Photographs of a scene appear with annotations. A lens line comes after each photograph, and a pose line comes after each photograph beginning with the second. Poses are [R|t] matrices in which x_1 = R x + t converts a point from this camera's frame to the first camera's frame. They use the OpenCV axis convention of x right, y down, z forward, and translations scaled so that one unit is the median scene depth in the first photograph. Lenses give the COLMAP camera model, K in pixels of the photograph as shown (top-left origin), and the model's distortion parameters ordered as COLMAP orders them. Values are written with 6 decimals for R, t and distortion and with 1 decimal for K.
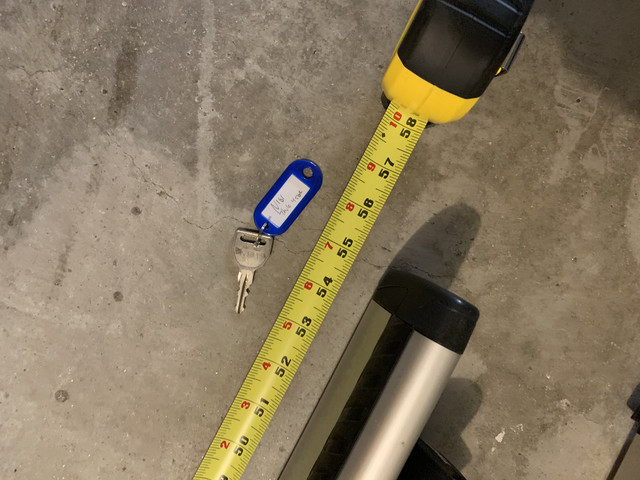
lens RADIAL K [[487.7, 0, 319.5], [0, 487.7, 240.0], [0, 0, 1]] dist [0.003974, -0.000663]
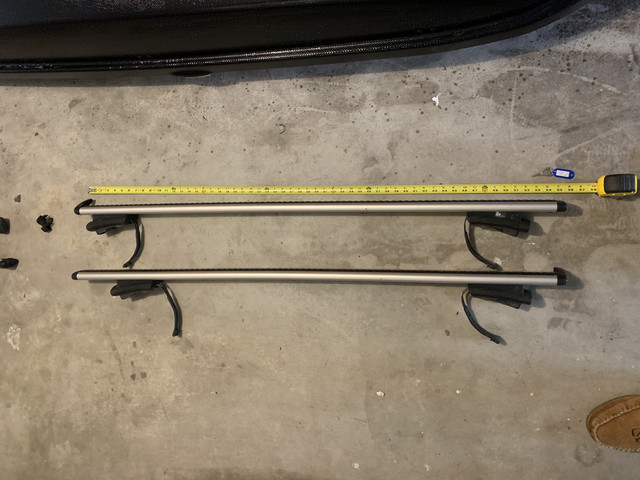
lens RADIAL K [[487.7, 0, 320.5], [0, 487.7, 240.1], [0, 0, 1]] dist [0.003974, -0.000663]
pose [[0.397698, 0.890241, -0.222051, 0.572129], [-0.877436, 0.439768, 0.191600, 1.252995], [0.268221, 0.118637, 0.956024, -3.716948]]
